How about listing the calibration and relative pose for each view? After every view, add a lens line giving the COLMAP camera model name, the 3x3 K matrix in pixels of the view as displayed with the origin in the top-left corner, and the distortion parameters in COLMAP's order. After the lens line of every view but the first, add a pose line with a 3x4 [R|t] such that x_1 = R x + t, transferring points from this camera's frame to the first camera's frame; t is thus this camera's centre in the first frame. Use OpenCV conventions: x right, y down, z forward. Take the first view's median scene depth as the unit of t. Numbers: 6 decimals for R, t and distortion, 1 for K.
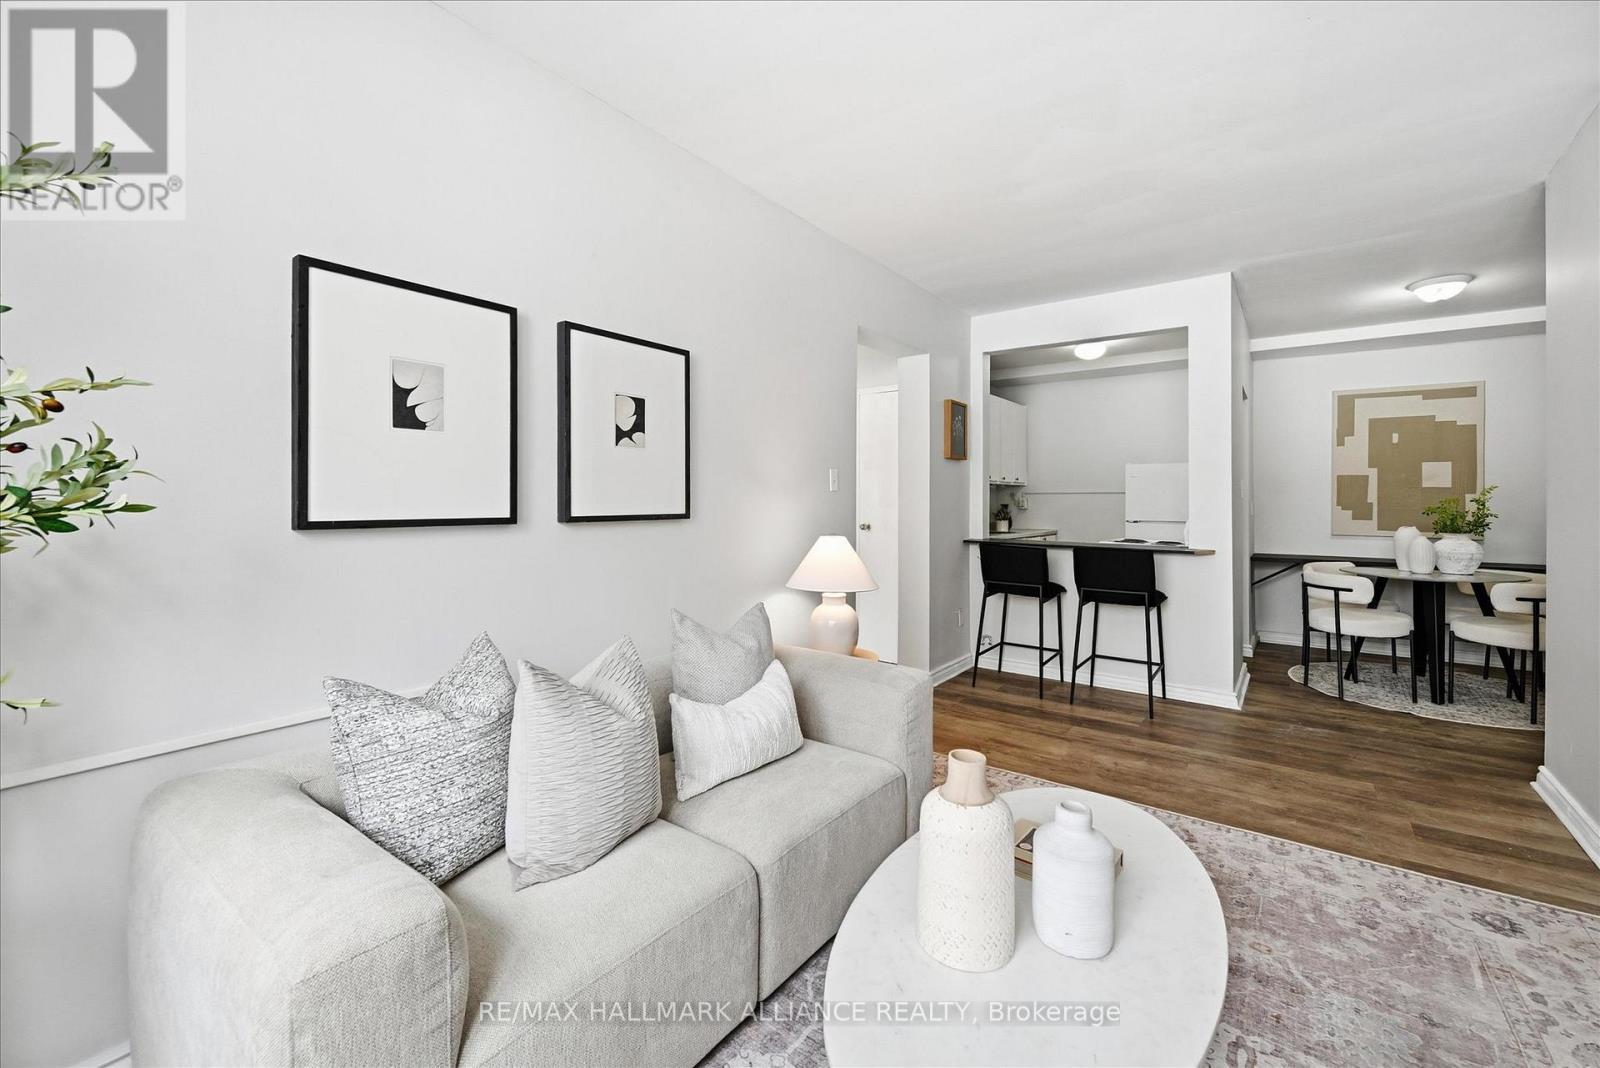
lens RADIAL K [[664.9, 0, 802.9], [0, 664.9, 500.5], [0, 0, 1]] dist [-0.000094, 0.000497]
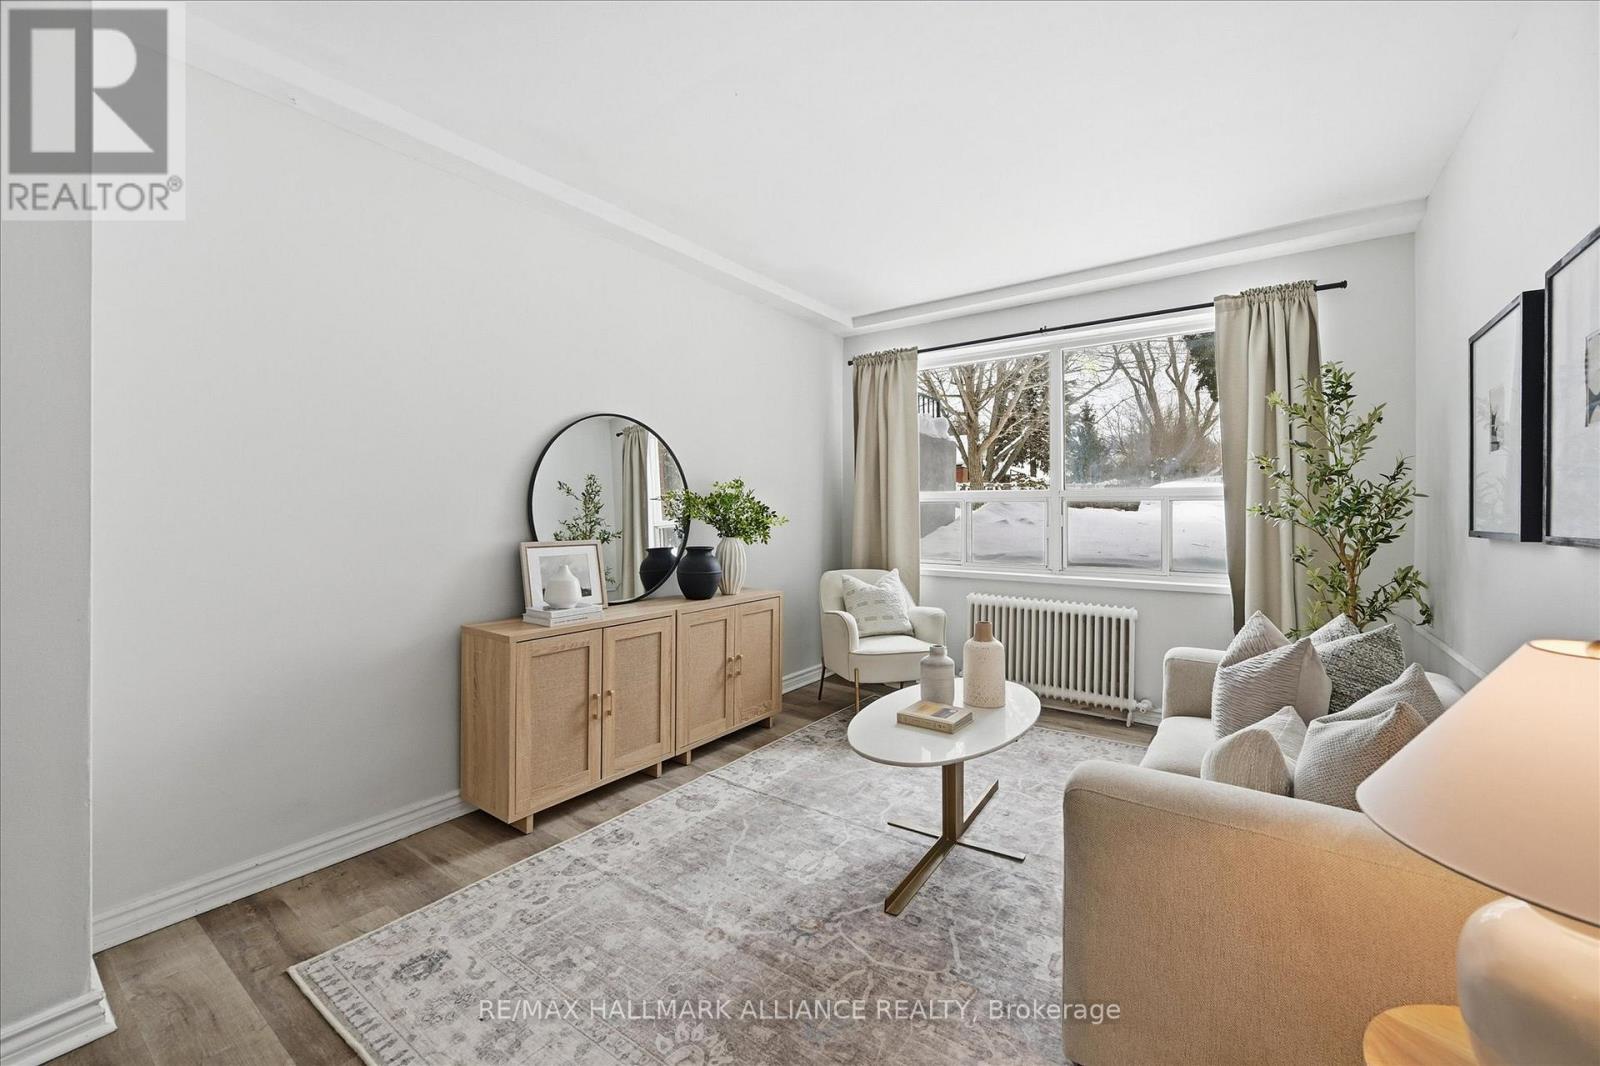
lens RADIAL K [[643.2, 0, 800.7], [0, 643.2, 513.3], [0, 0, 1]] dist [-0.002437, -0.000189]
pose [[-0.999854, -0.007115, -0.015509, 0.283890], [-0.007075, 0.999971, -0.002666, 0.003676], [0.015527, -0.002556, -0.999876, 1.000616]]
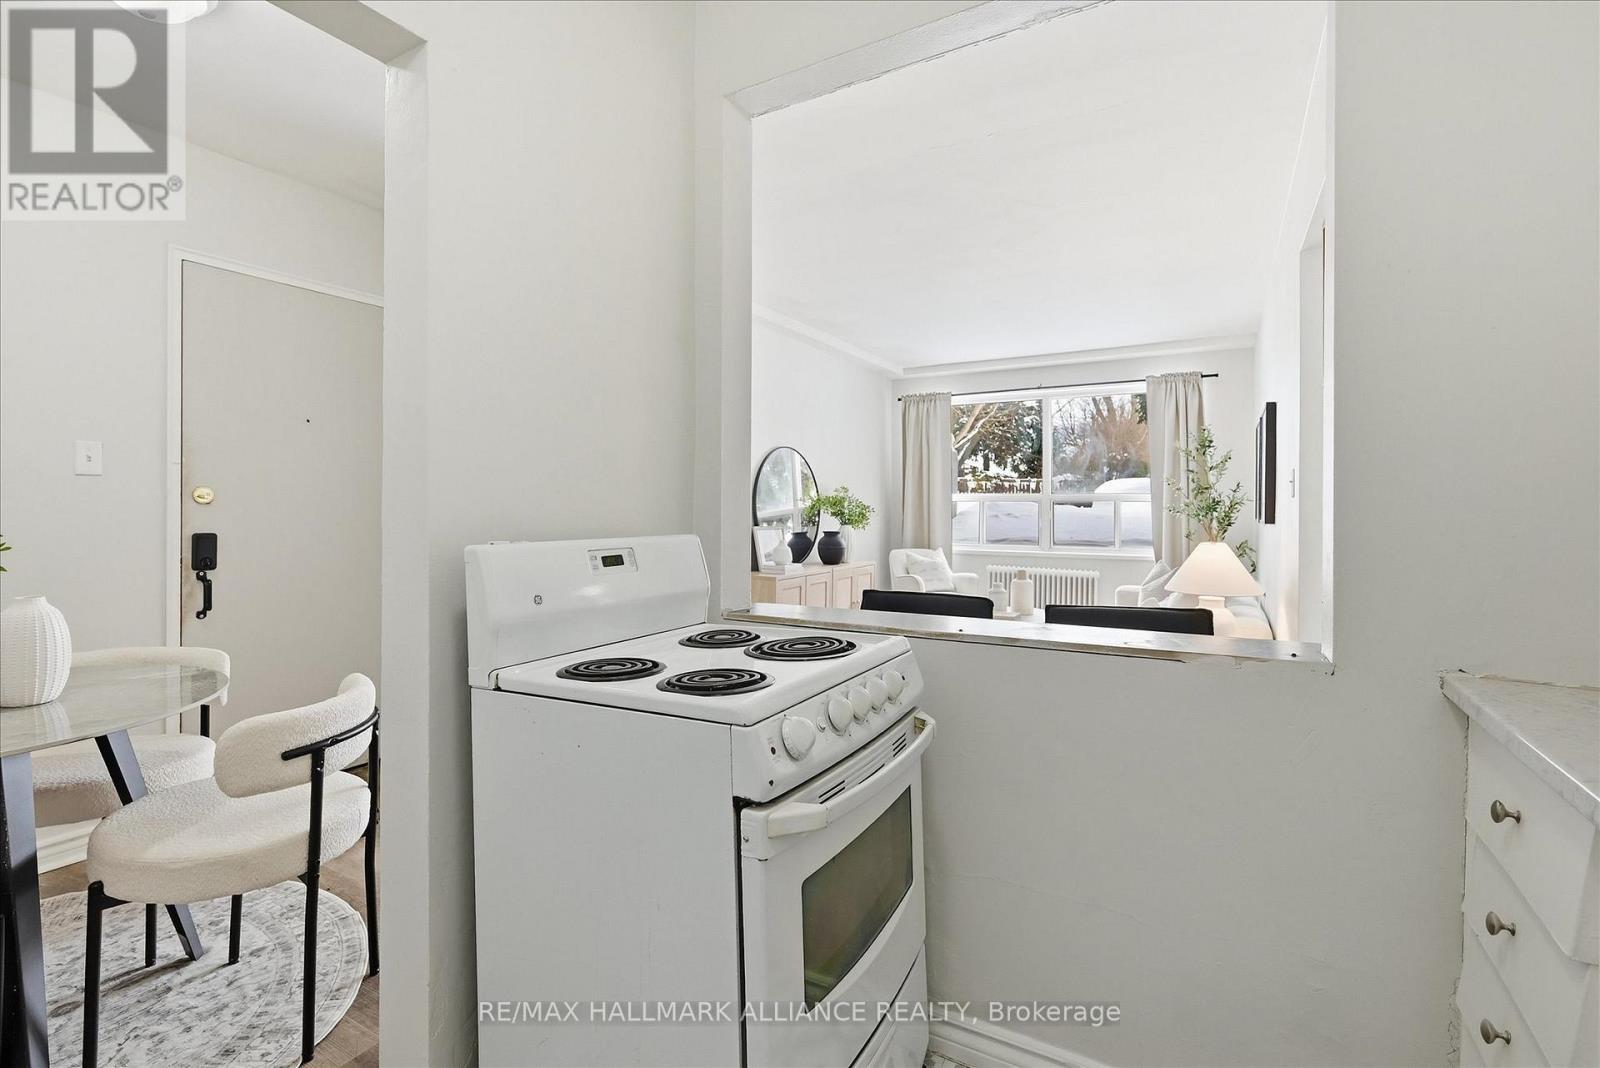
lens RADIAL K [[731.0, 0, 802.8], [0, 731.0, 508.7], [0, 0, 1]] dist [-0.000469, 0.000085]
pose [[-0.992216, -0.009838, -0.124143, 0.680479], [-0.009542, 0.999950, -0.002981, 0.006431], [0.124166, -0.001773, -0.992260, 1.680534]]
